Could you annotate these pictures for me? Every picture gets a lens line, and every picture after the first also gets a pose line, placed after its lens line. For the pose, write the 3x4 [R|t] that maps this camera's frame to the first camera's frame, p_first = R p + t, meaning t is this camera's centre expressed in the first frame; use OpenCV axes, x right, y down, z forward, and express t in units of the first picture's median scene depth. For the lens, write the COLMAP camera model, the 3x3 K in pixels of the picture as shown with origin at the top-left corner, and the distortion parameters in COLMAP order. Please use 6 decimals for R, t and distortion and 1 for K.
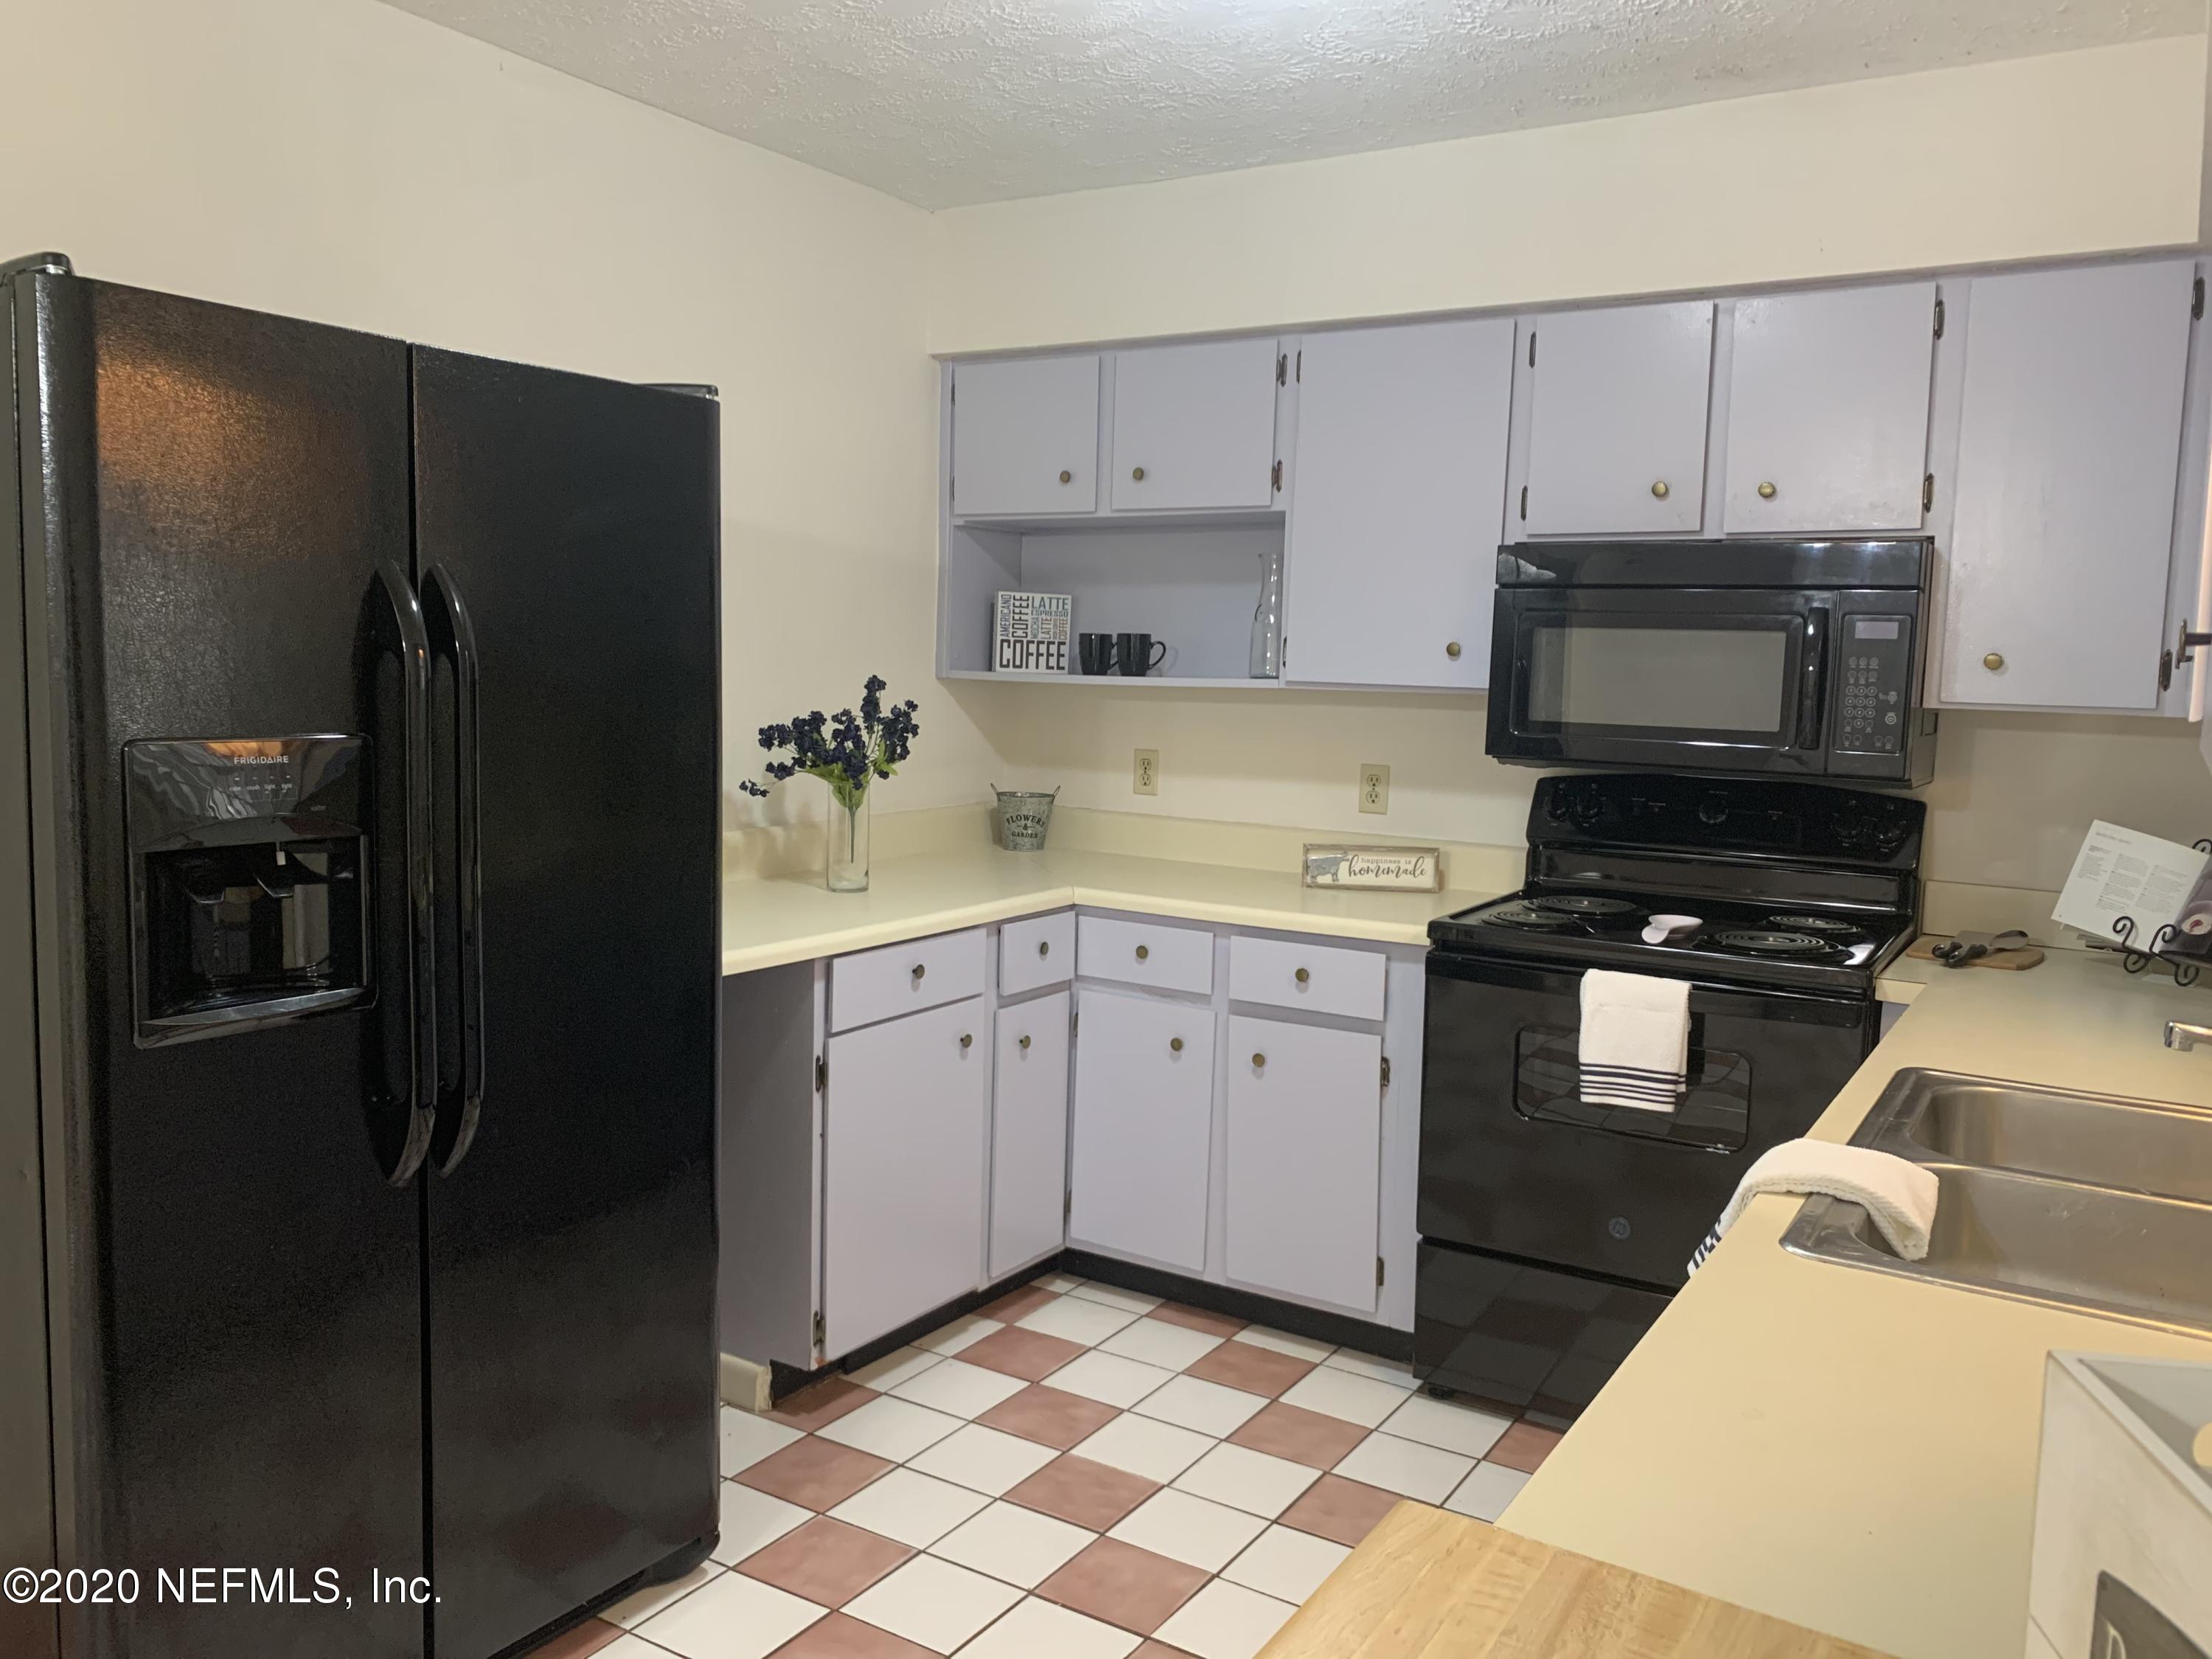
lens RADIAL K [[1670.1, 0, 1090.2], [0, 1670.1, 821.6], [0, 0, 1]] dist [0.118834, -0.262390]
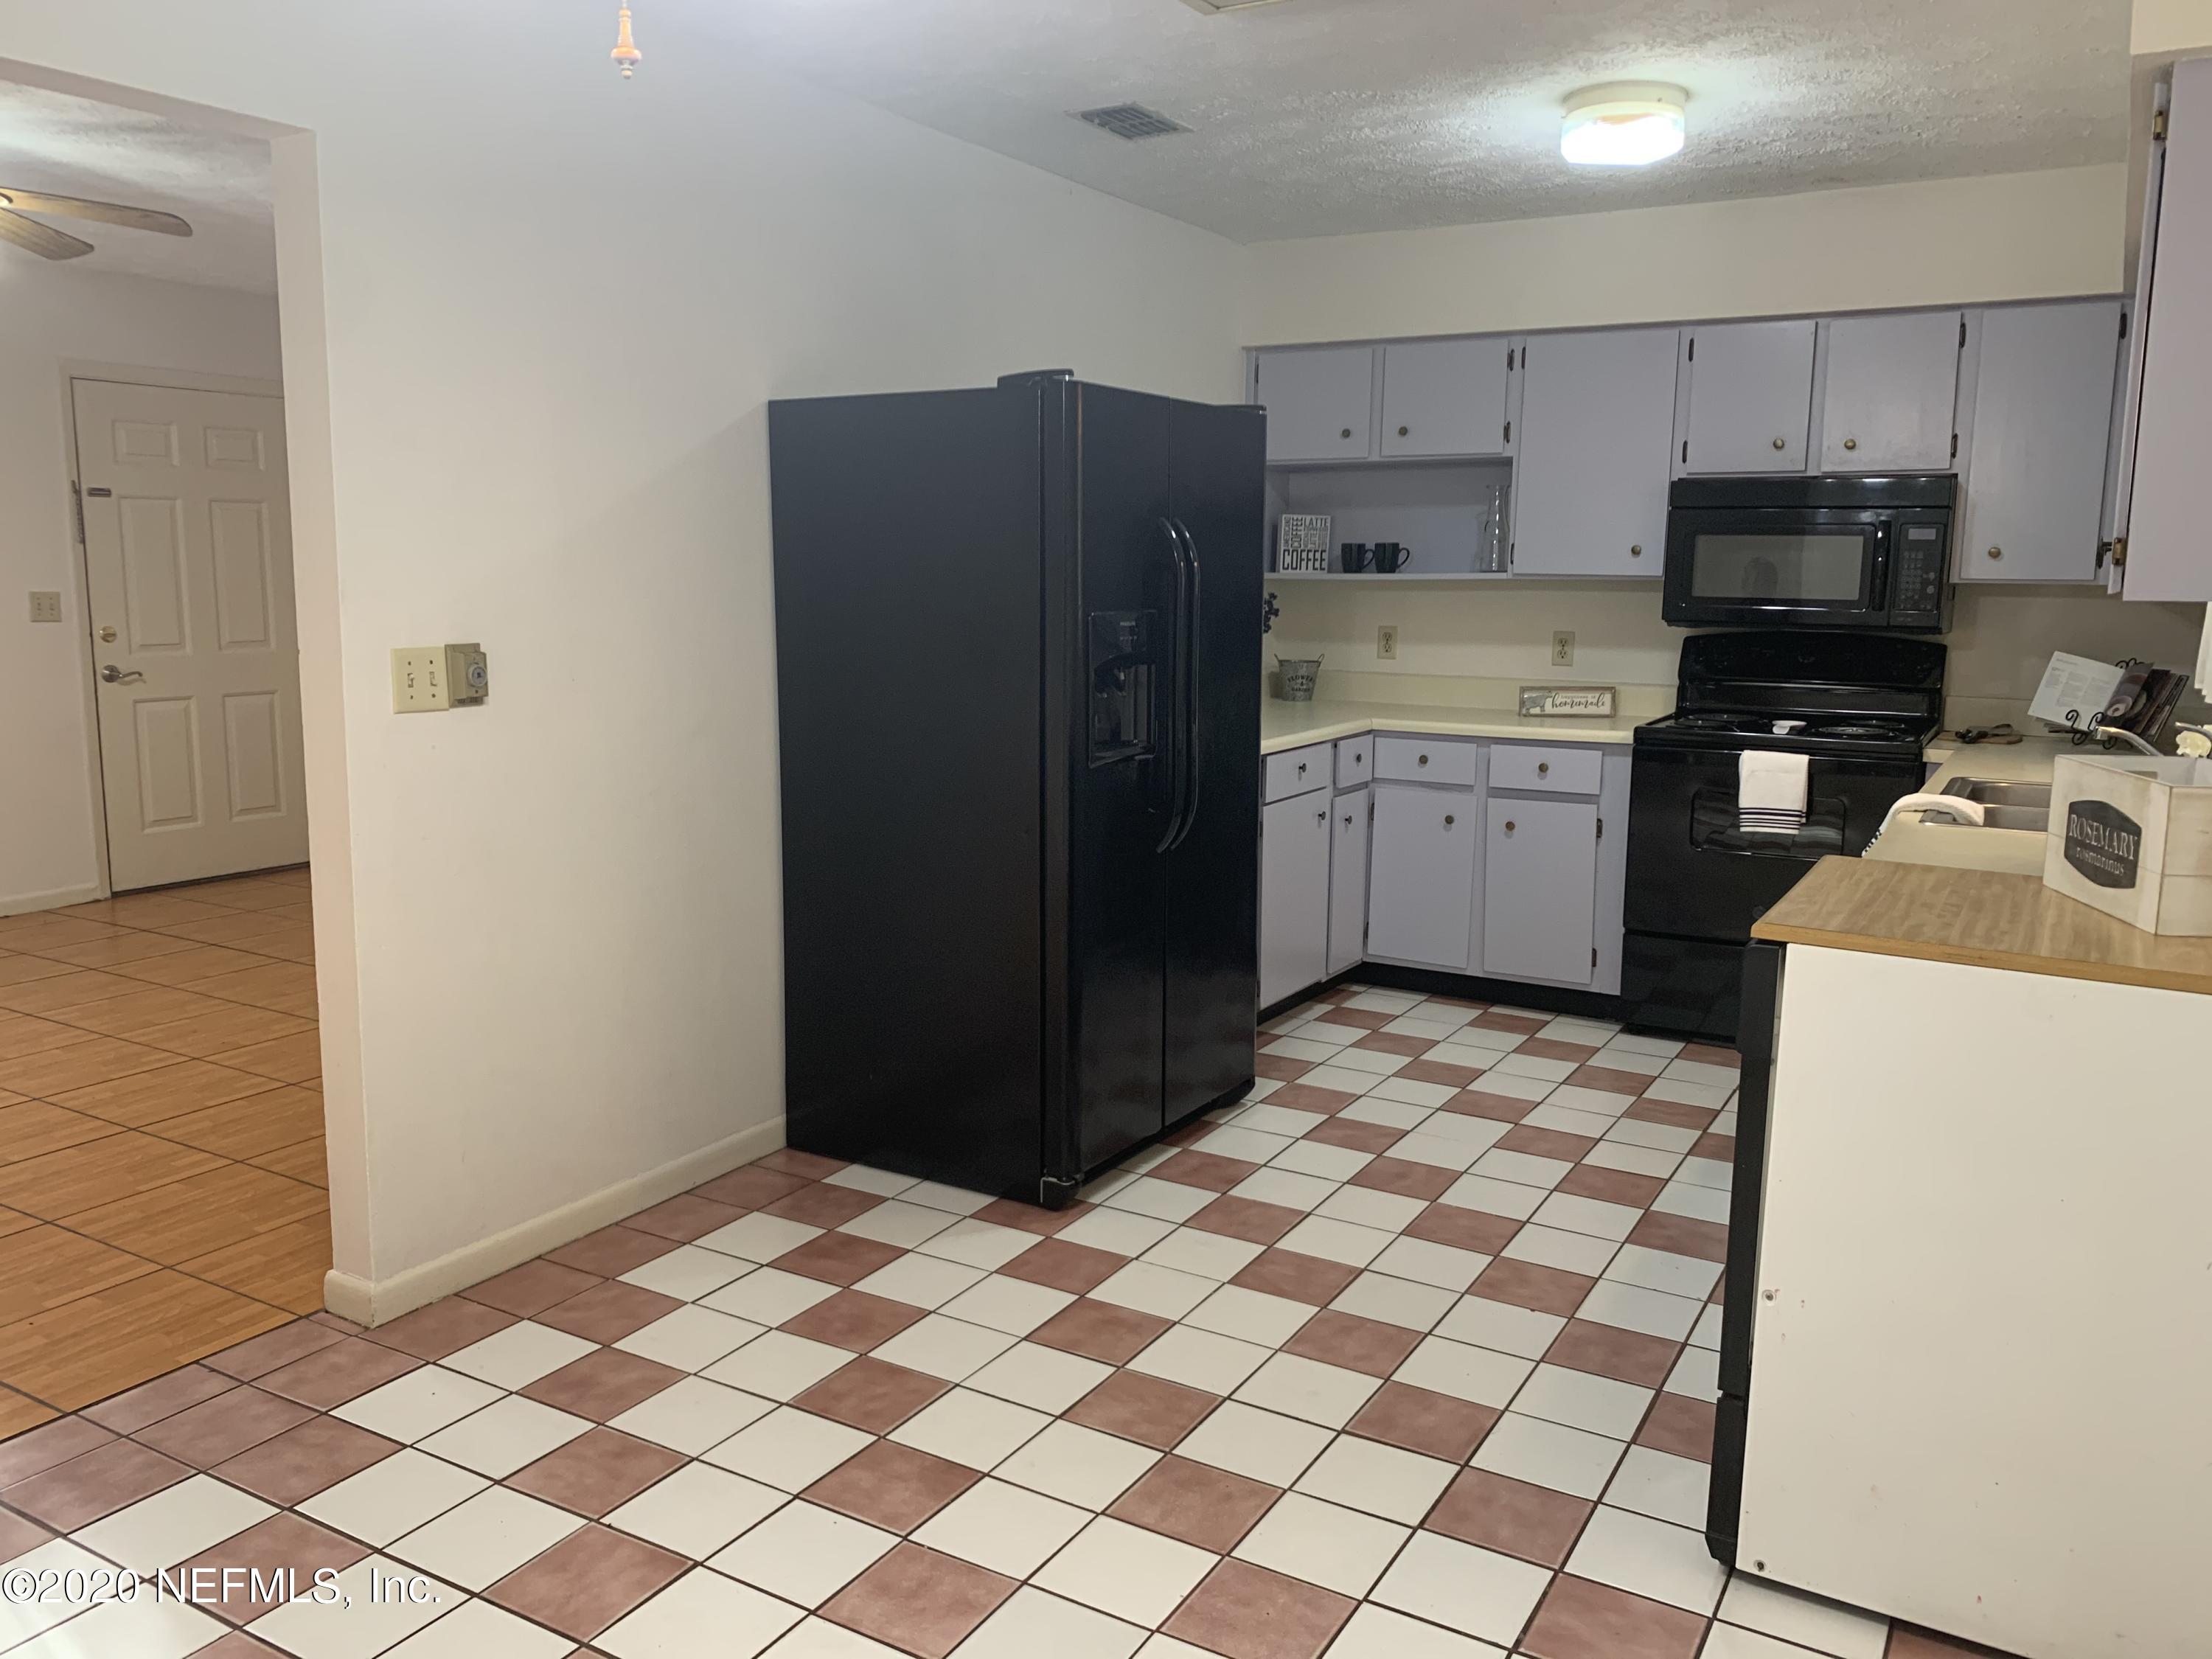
lens RADIAL K [[1685.4, 0, 1103.1], [0, 1685.4, 817.5], [0, 0, 1]] dist [0.114967, -0.223123]
pose [[0.999325, -0.022295, 0.029212, -0.313555], [0.020668, 0.998279, 0.054877, 0.042903], [-0.030385, -0.054236, 0.998066, -0.523163]]
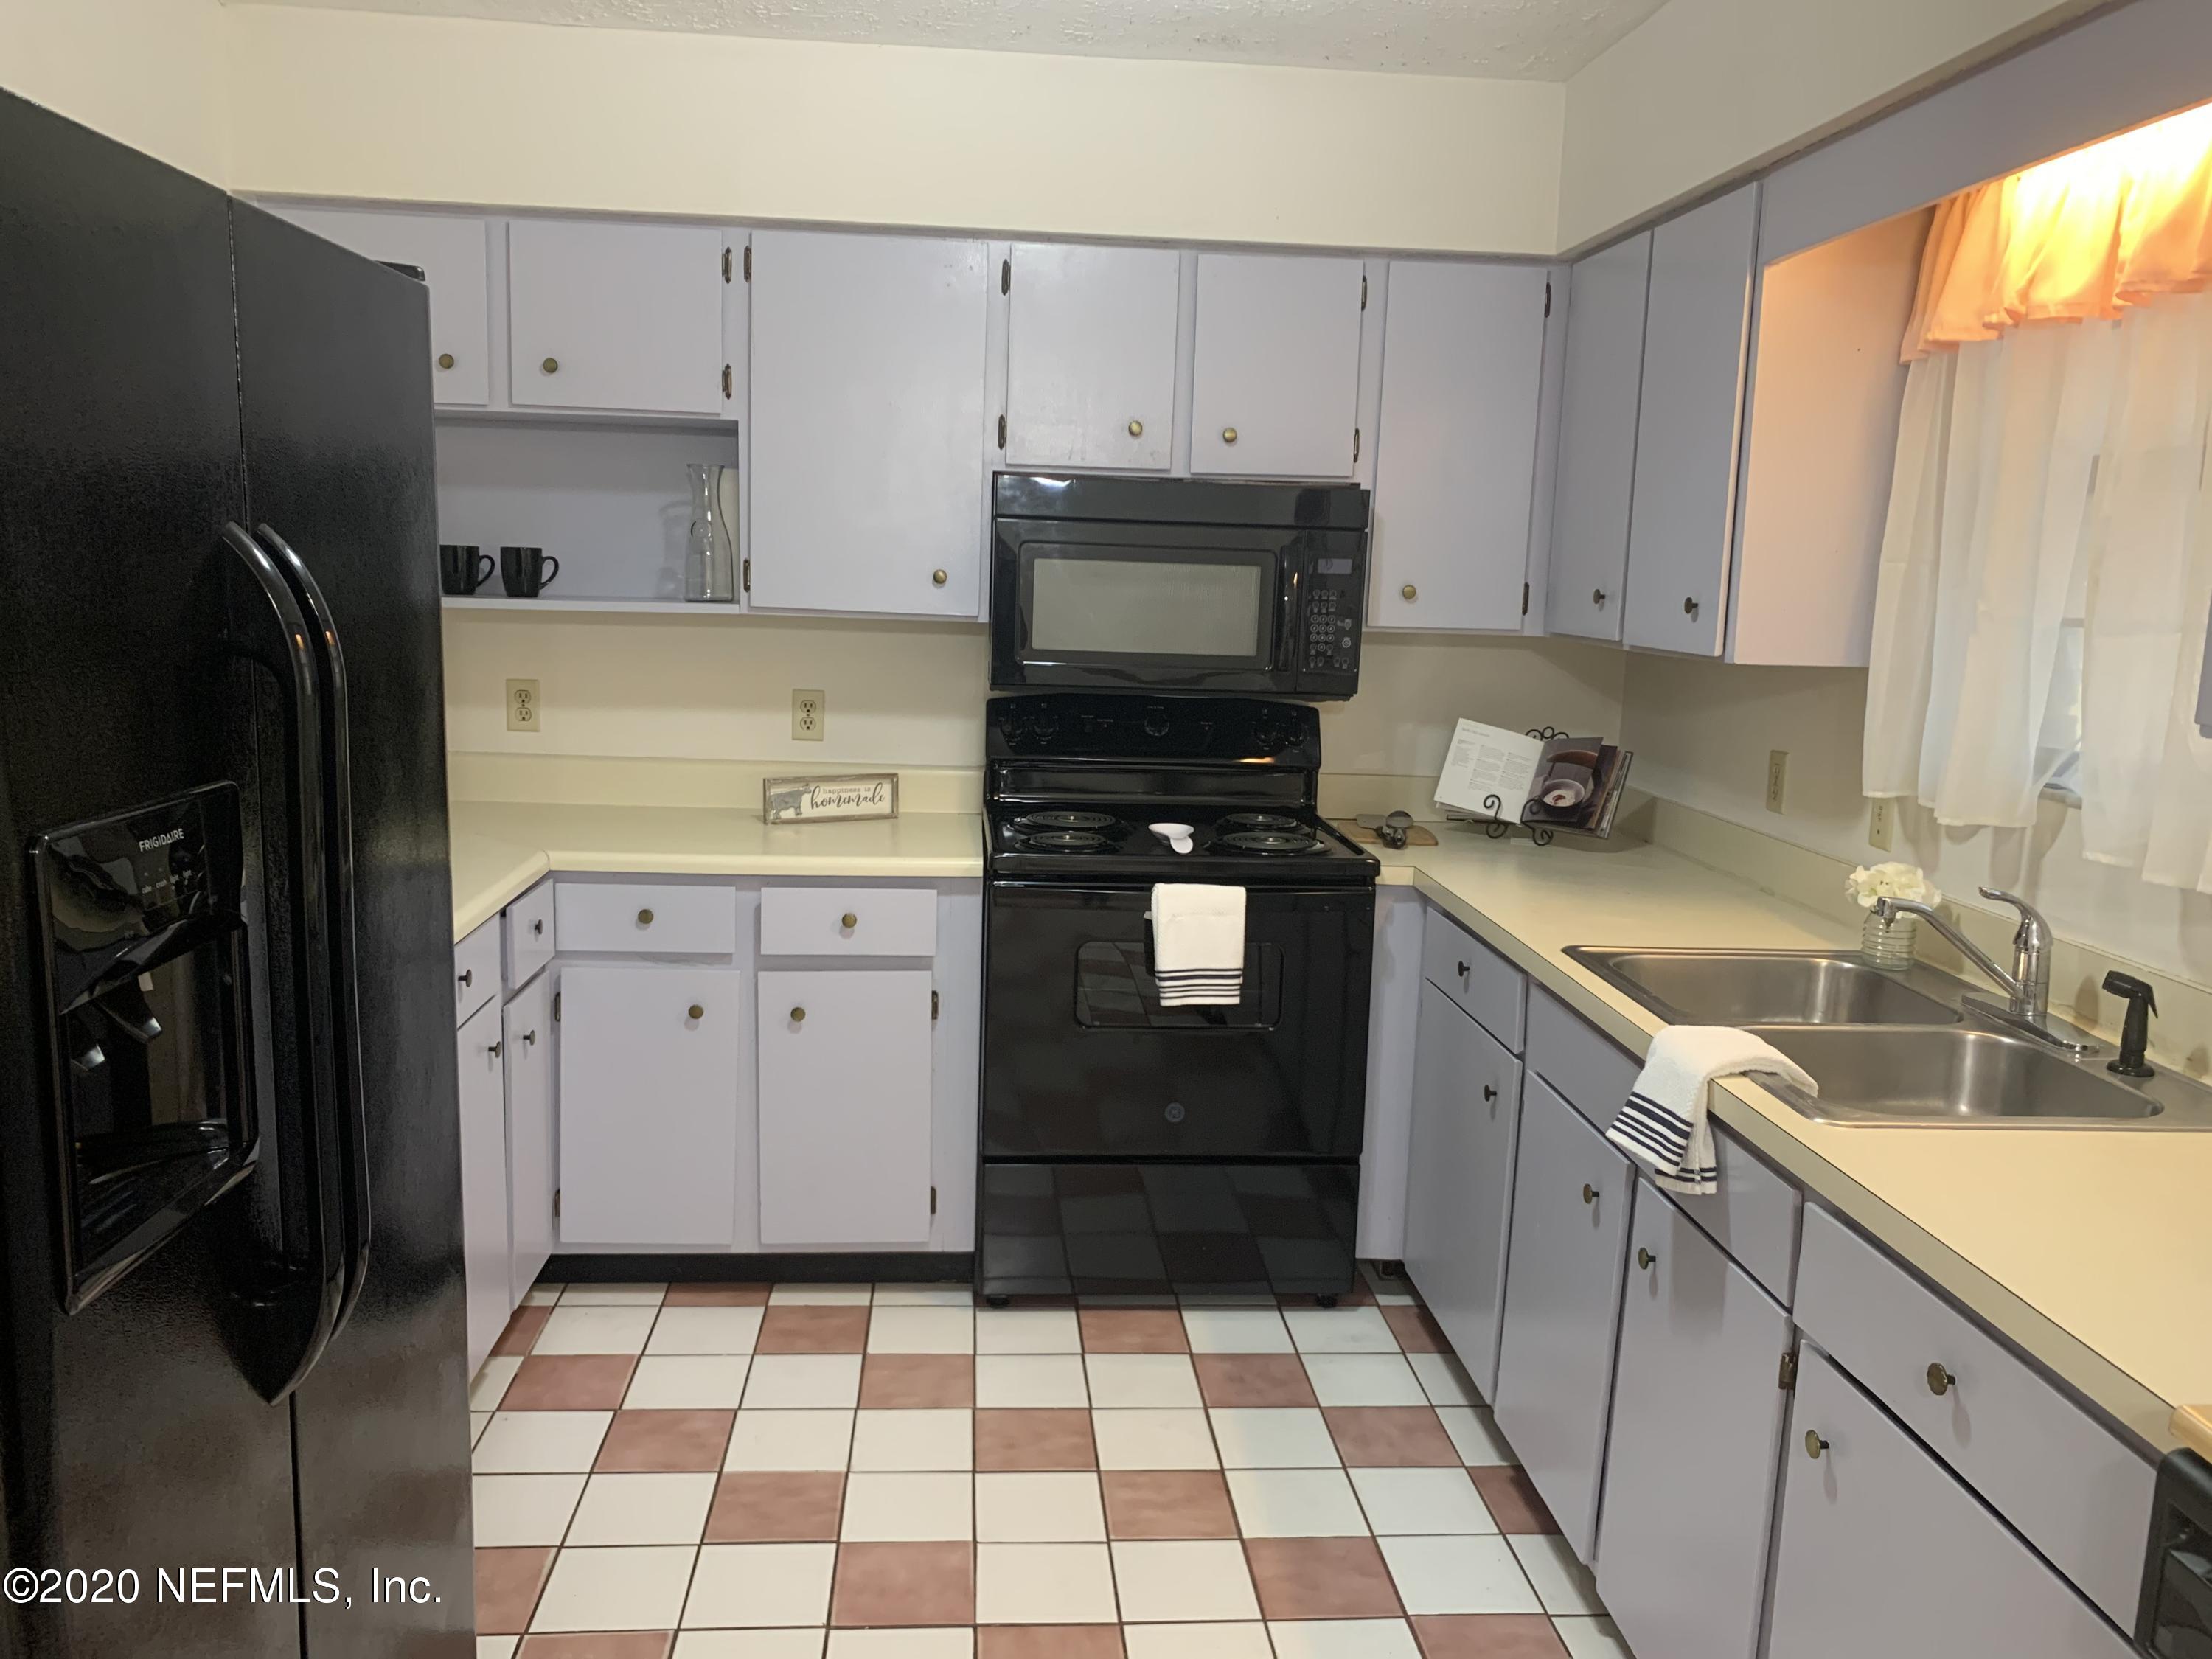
lens RADIAL K [[1670.1, 0, 1090.2], [0, 1670.1, 821.6], [0, 0, 1]] dist [0.118834, -0.262390]
pose [[0.805752, -0.092106, 0.585047, -0.313099], [0.047021, 0.994664, 0.091833, -0.045687], [-0.590383, -0.046485, 0.805783, 0.140485]]
